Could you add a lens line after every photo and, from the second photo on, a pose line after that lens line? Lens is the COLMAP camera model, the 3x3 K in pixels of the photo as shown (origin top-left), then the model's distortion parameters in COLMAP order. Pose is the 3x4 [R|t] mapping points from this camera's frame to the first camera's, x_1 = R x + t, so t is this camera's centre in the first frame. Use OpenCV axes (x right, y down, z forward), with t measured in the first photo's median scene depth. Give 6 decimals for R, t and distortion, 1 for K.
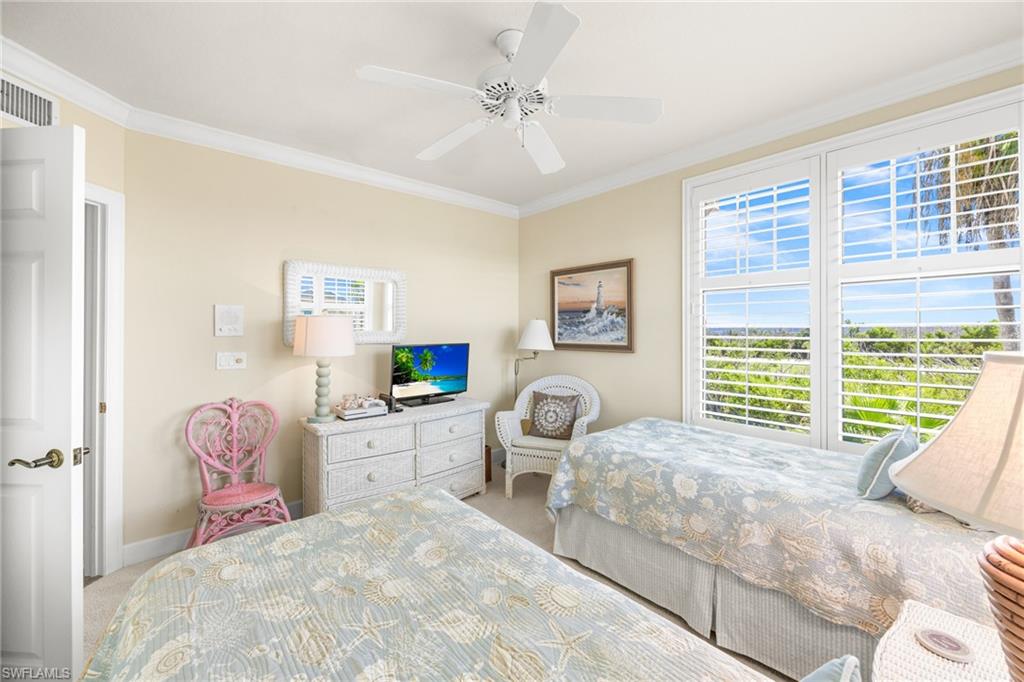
lens RADIAL K [[406.7, 0, 510.2], [0, 406.7, 321.9], [0, 0, 1]] dist [0.003359, 0.000009]
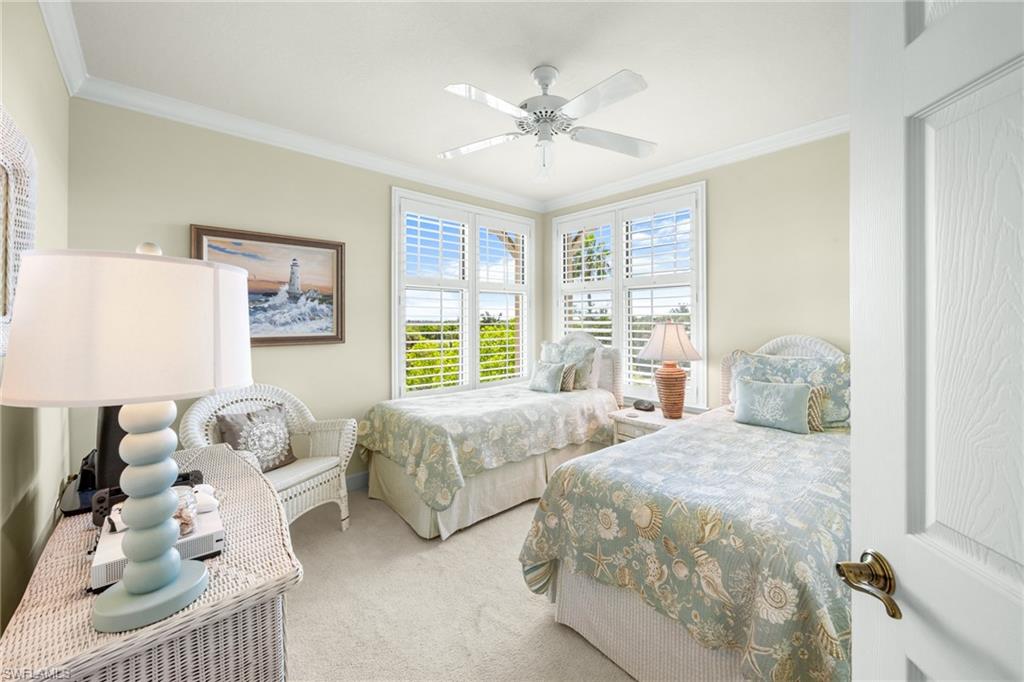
lens RADIAL K [[419.6, 0, 520.1], [0, 419.6, 313.7], [0, 0, 1]] dist [-0.002943, -0.000322]
pose [[-0.044949, 0.022932, 0.998726, -0.660757], [-0.013189, 0.999636, -0.023547, 0.024490], [-0.998902, -0.014230, -0.044630, 0.609152]]
